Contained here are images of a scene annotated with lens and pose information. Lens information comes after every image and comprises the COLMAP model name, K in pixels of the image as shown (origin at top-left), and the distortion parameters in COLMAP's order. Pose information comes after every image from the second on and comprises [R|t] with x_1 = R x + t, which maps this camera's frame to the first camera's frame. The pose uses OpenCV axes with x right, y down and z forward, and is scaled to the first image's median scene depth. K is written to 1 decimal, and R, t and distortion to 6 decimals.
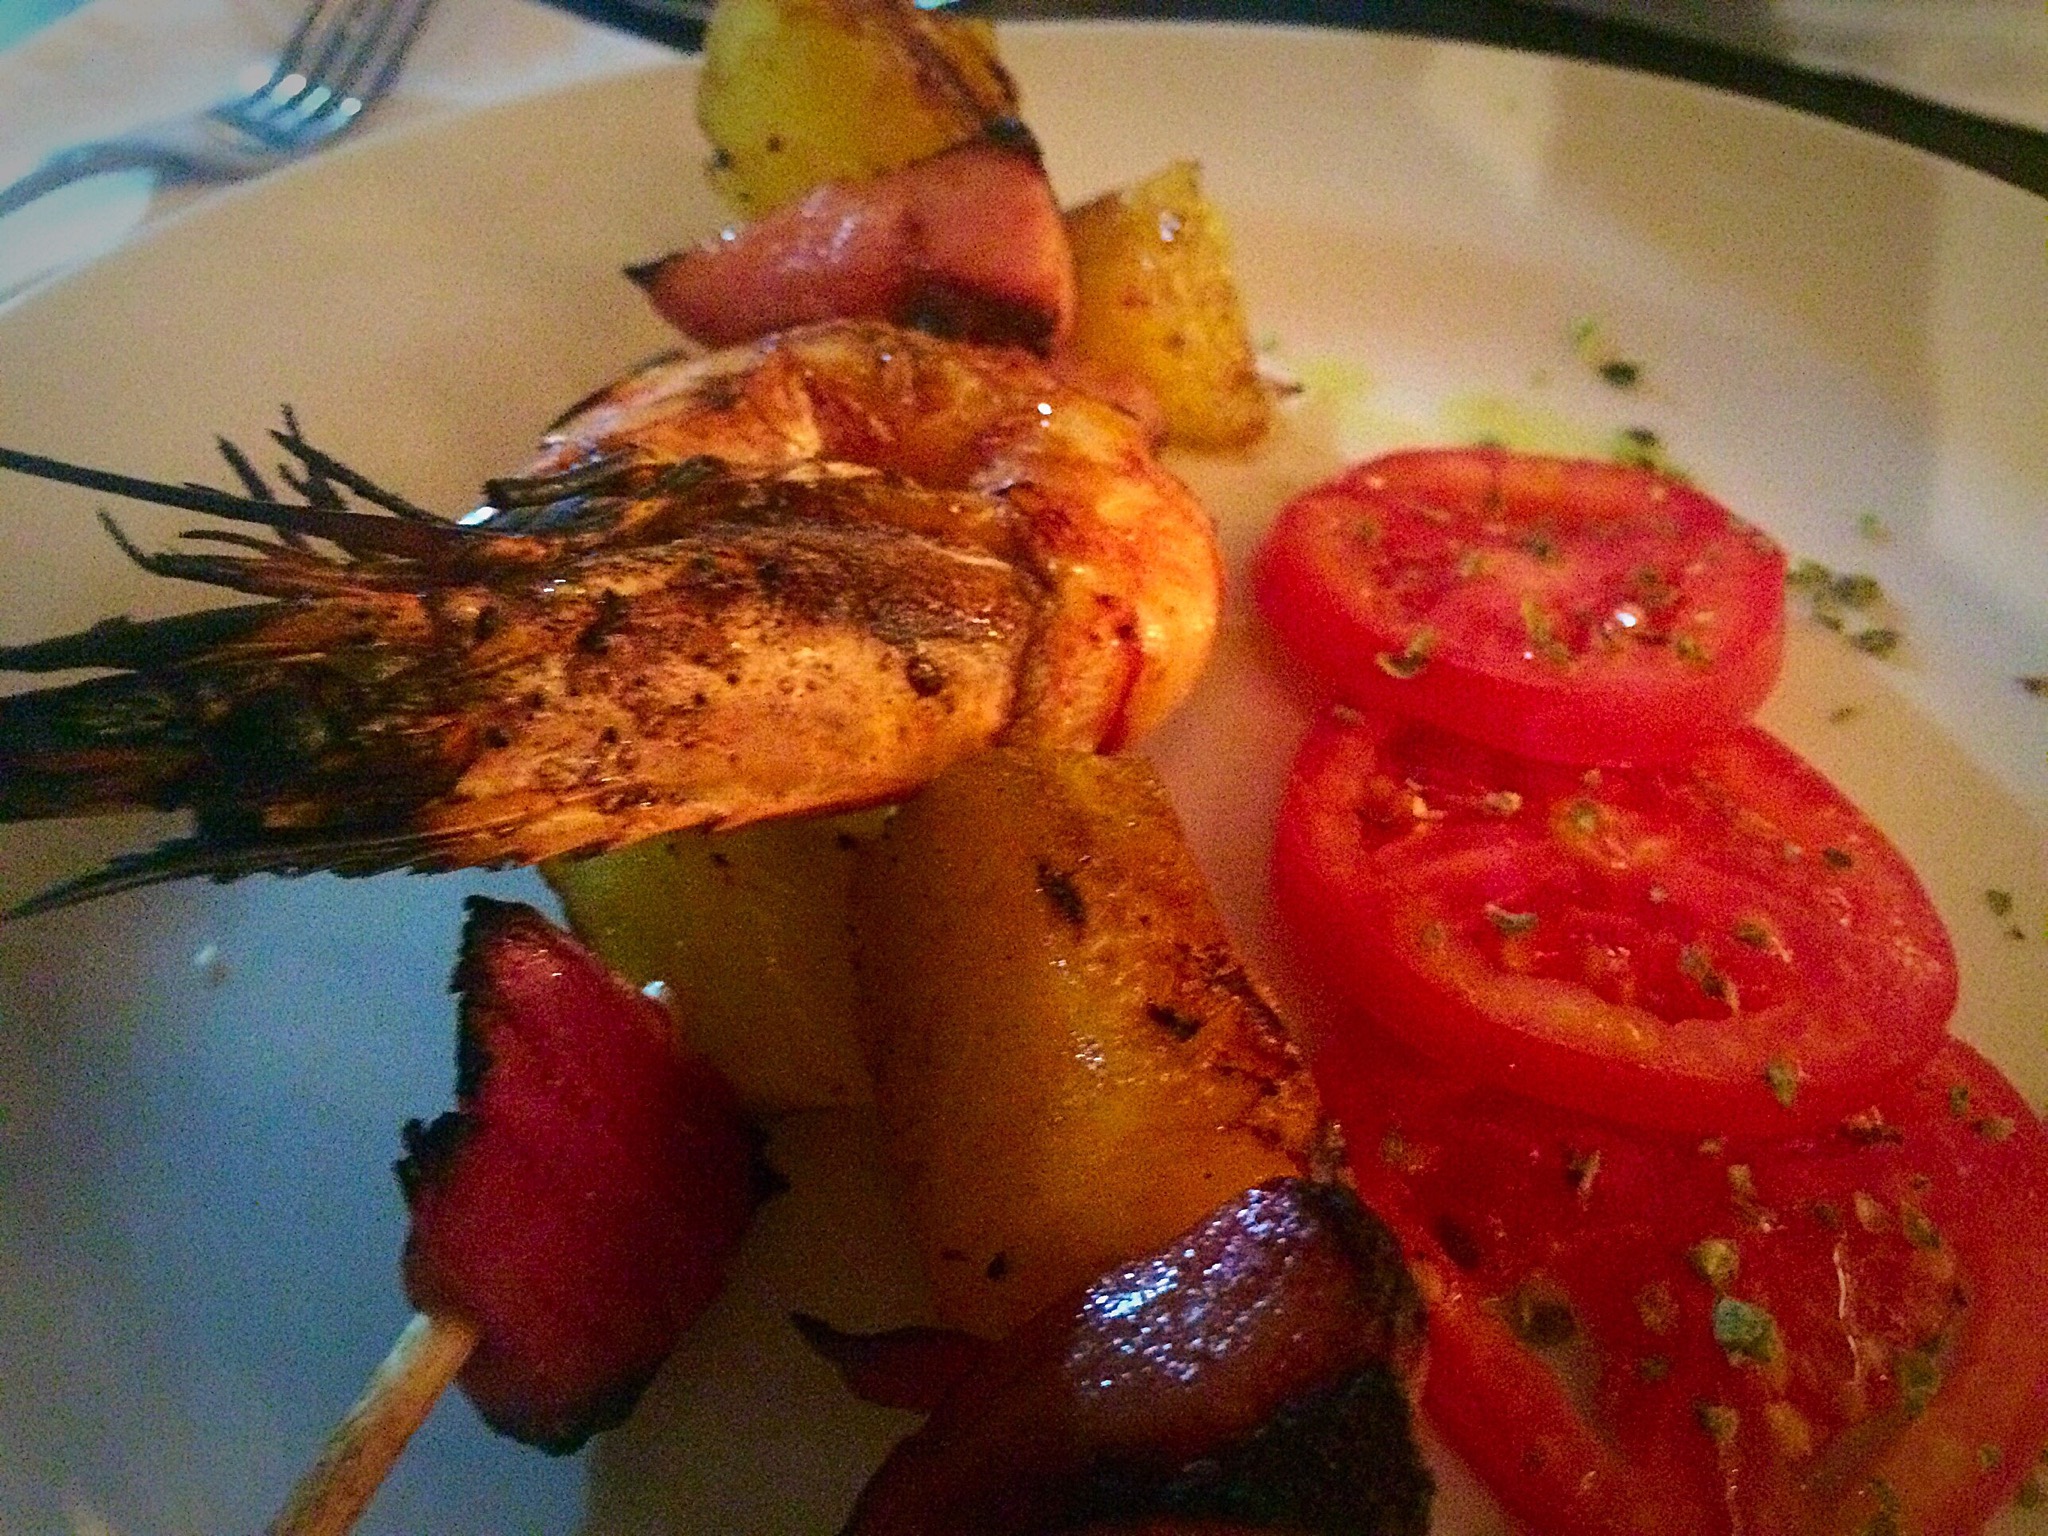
lens RADIAL K [[1774.8, 0, 1012.0], [0, 1774.8, 769.5], [0, 0, 1]] dist [0.045010, -0.002871]
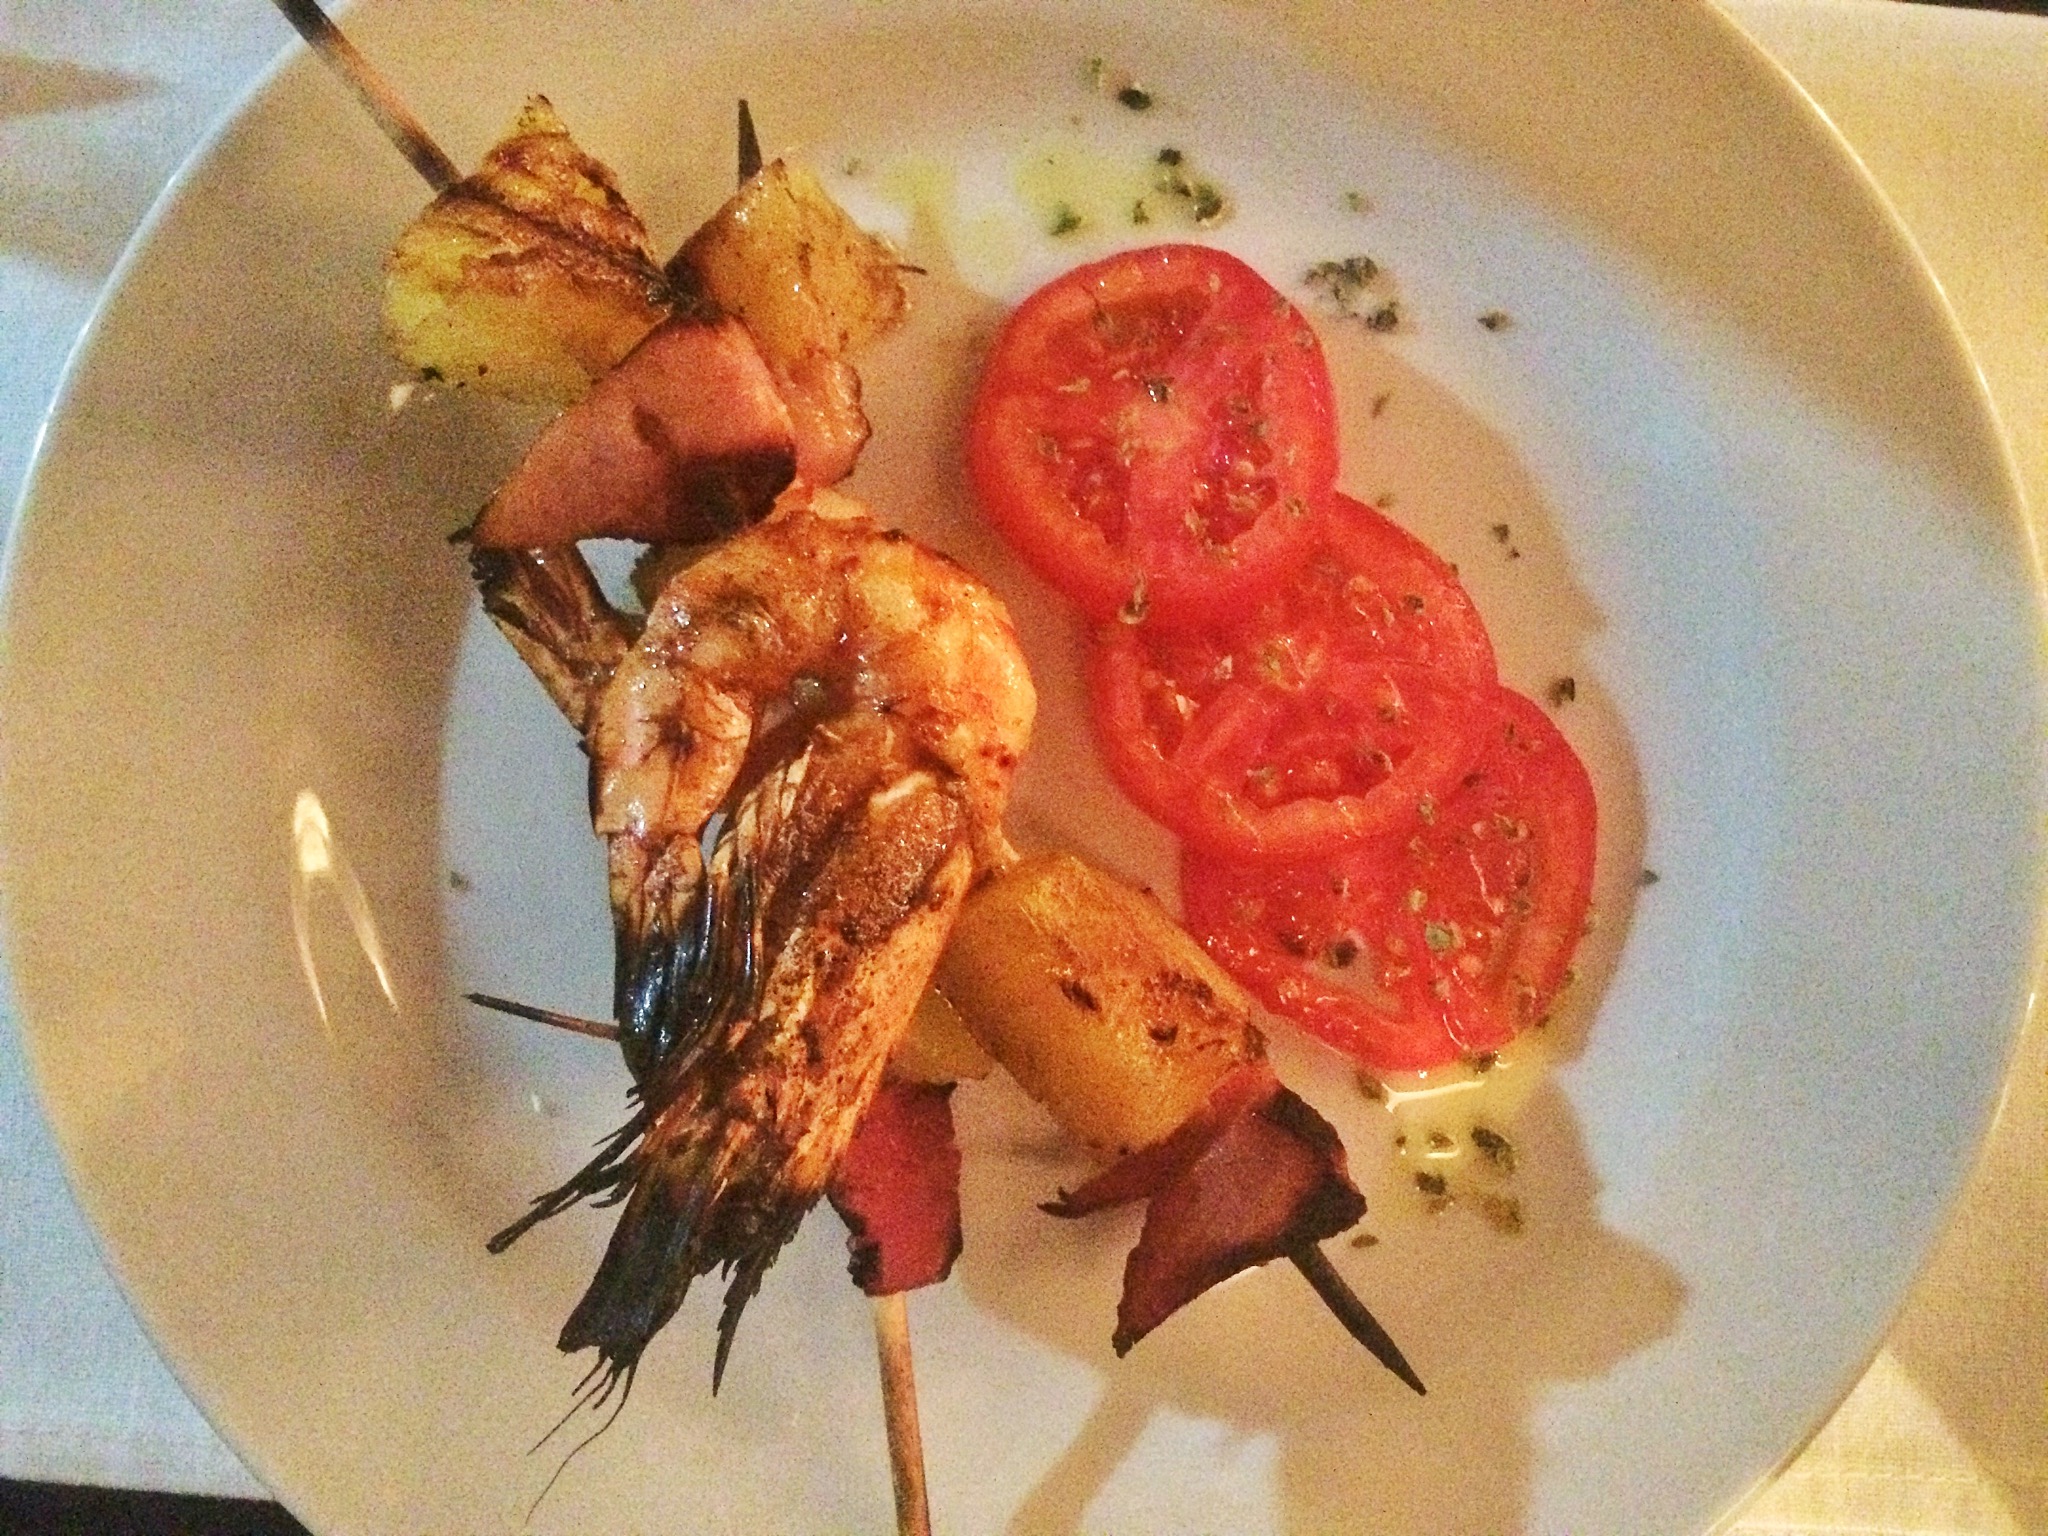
lens RADIAL K [[1774.8, 0, 1028.9], [0, 1774.8, 761.5], [0, 0, 1]] dist [0.045010, -0.002871]
pose [[0.878555, -0.474685, 0.053056, -0.000557], [0.347794, 0.711897, 0.610117, -1.002295], [-0.327384, -0.517569, 0.790533, -0.250913]]
